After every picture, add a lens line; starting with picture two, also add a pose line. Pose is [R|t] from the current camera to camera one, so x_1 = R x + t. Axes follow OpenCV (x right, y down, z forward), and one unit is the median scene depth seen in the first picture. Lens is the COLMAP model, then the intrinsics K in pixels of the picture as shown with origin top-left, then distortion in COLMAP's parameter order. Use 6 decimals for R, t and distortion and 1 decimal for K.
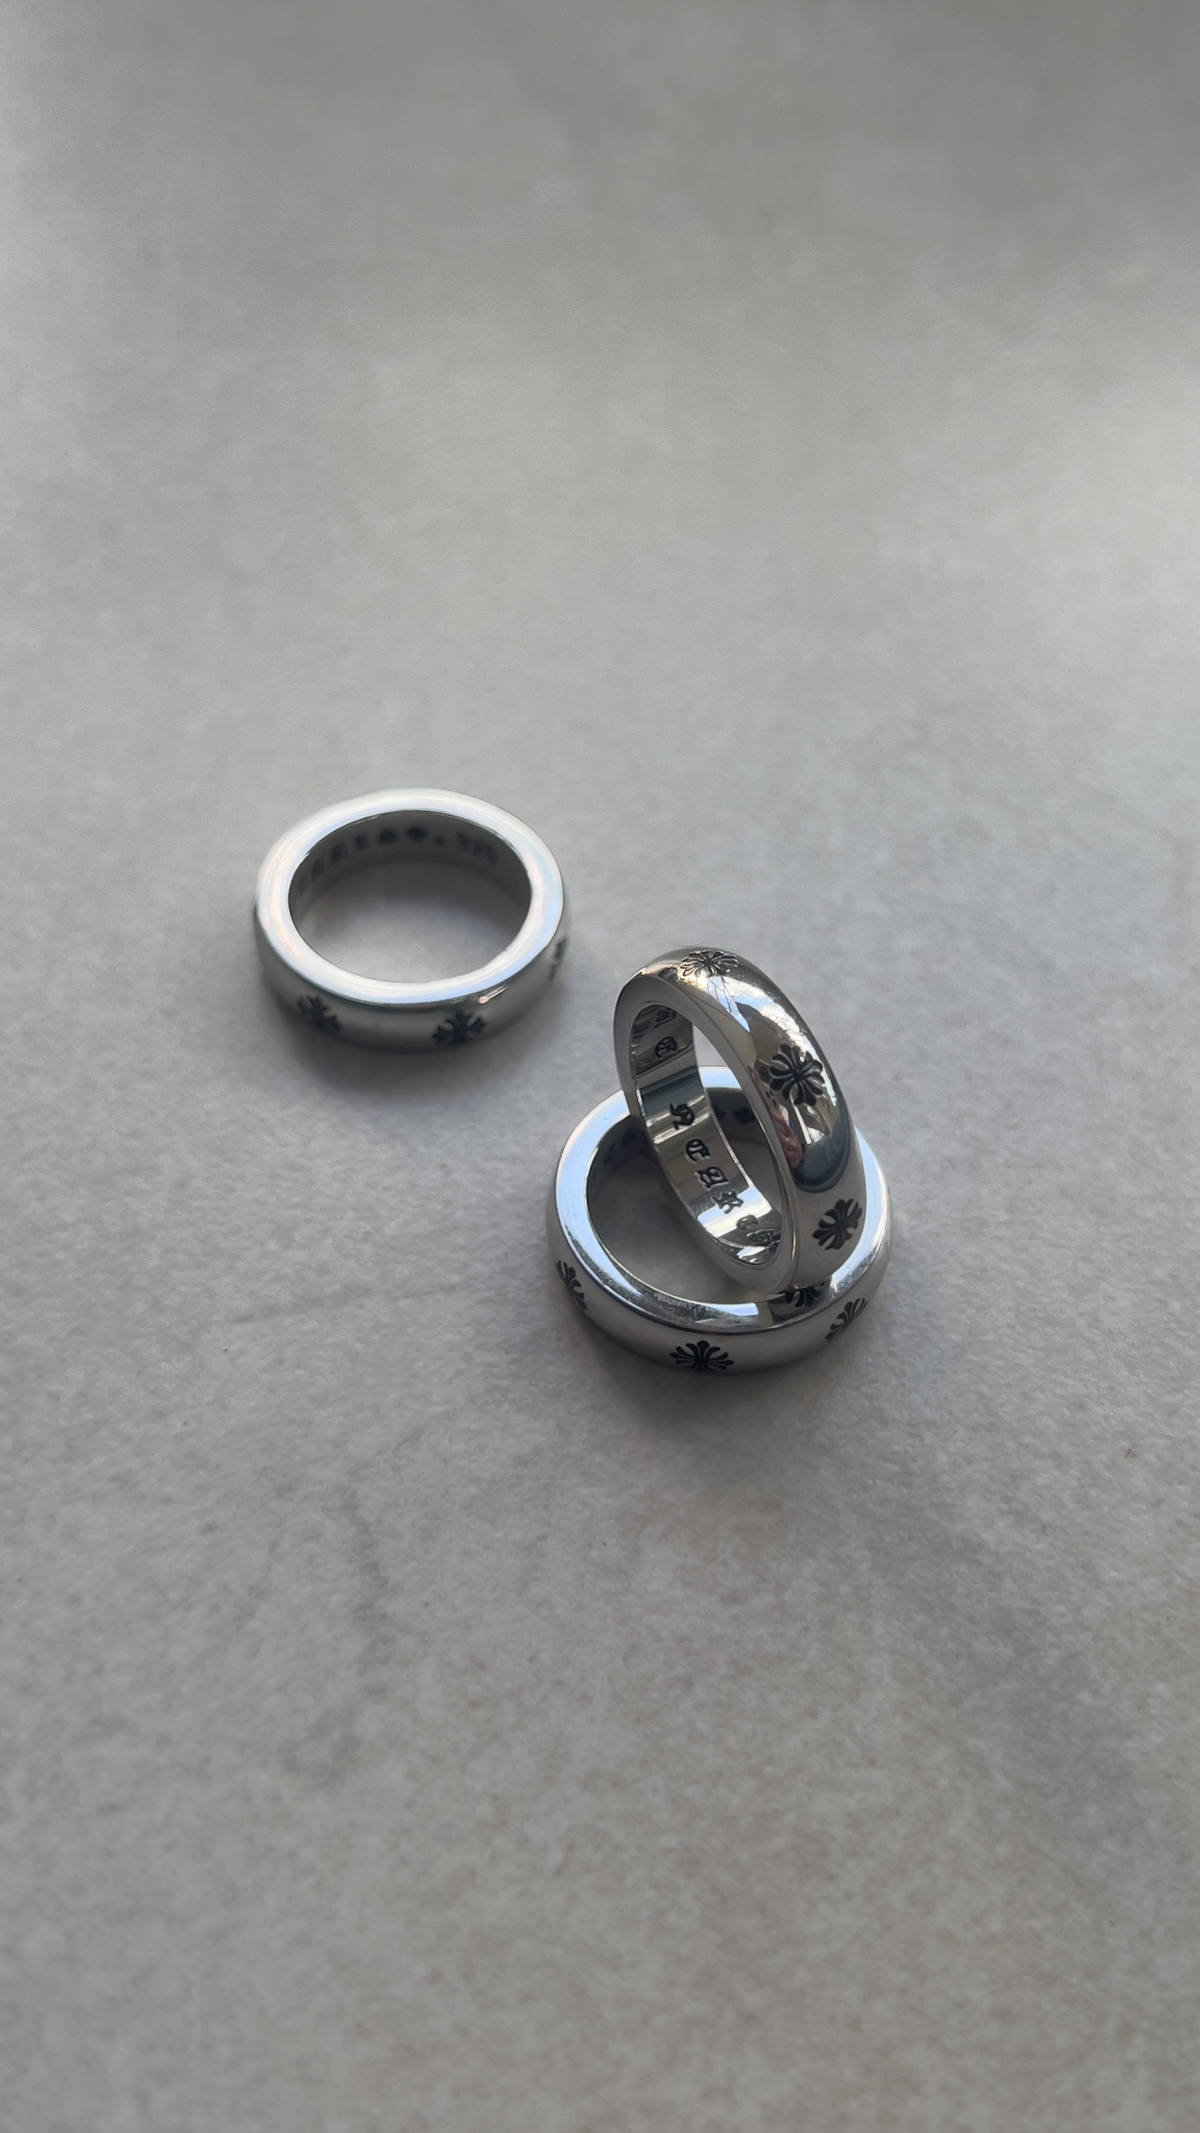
lens RADIAL K [[2470.5, 0, 609.7], [0, 2470.5, 1056.3], [0, 0, 1]] dist [0.151540, -0.616154]
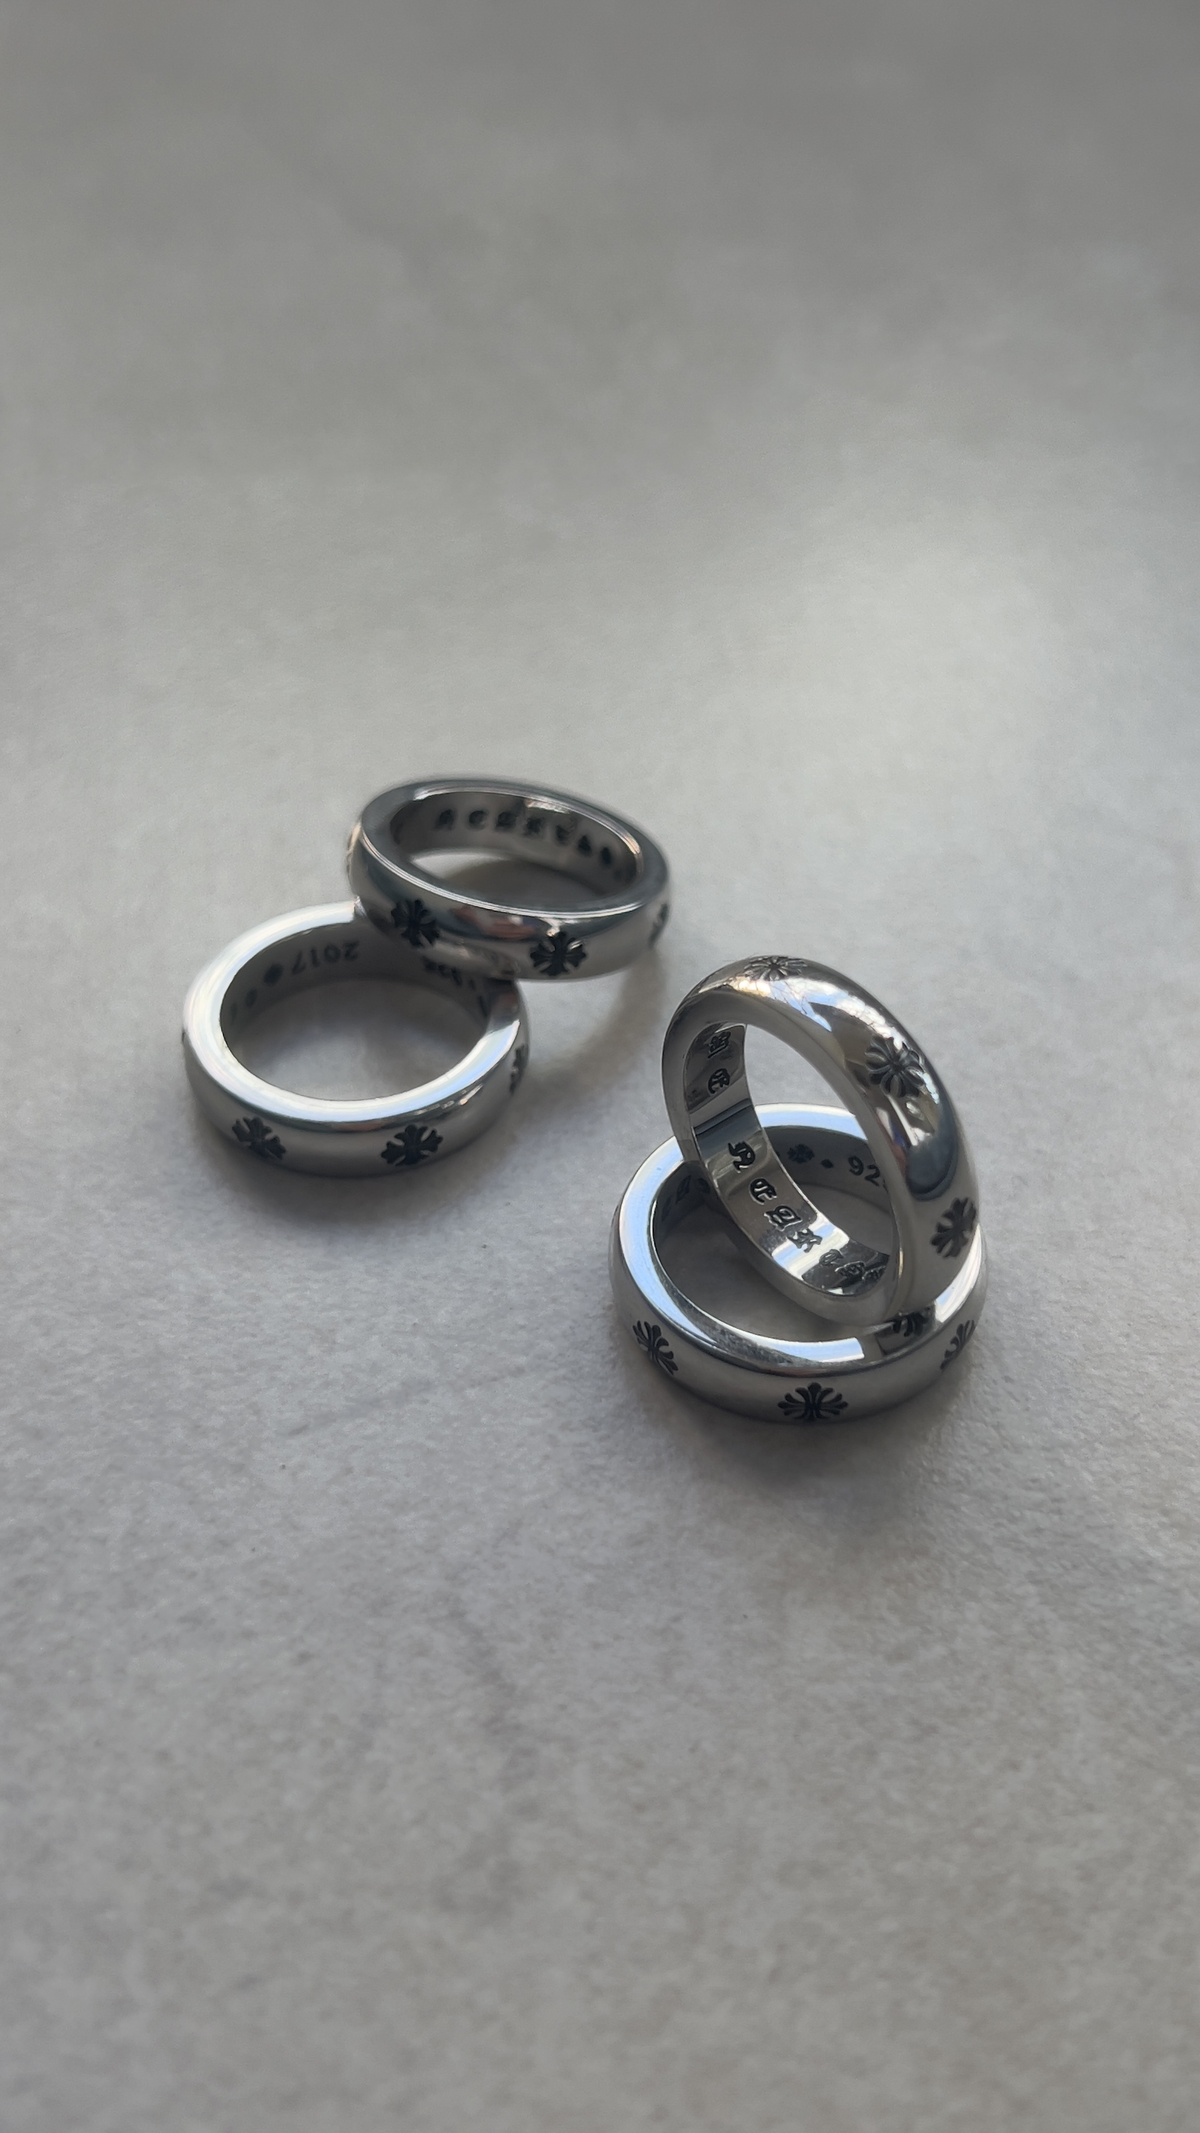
lens RADIAL K [[2470.5, 0, 609.7], [0, 2470.5, 1056.3], [0, 0, 1]] dist [0.151540, -0.616154]
pose [[0.988821, -0.112032, 0.098394, -0.118790], [0.121619, 0.987772, -0.097543, 0.079820], [-0.086263, 0.108419, 0.990355, 0.094300]]
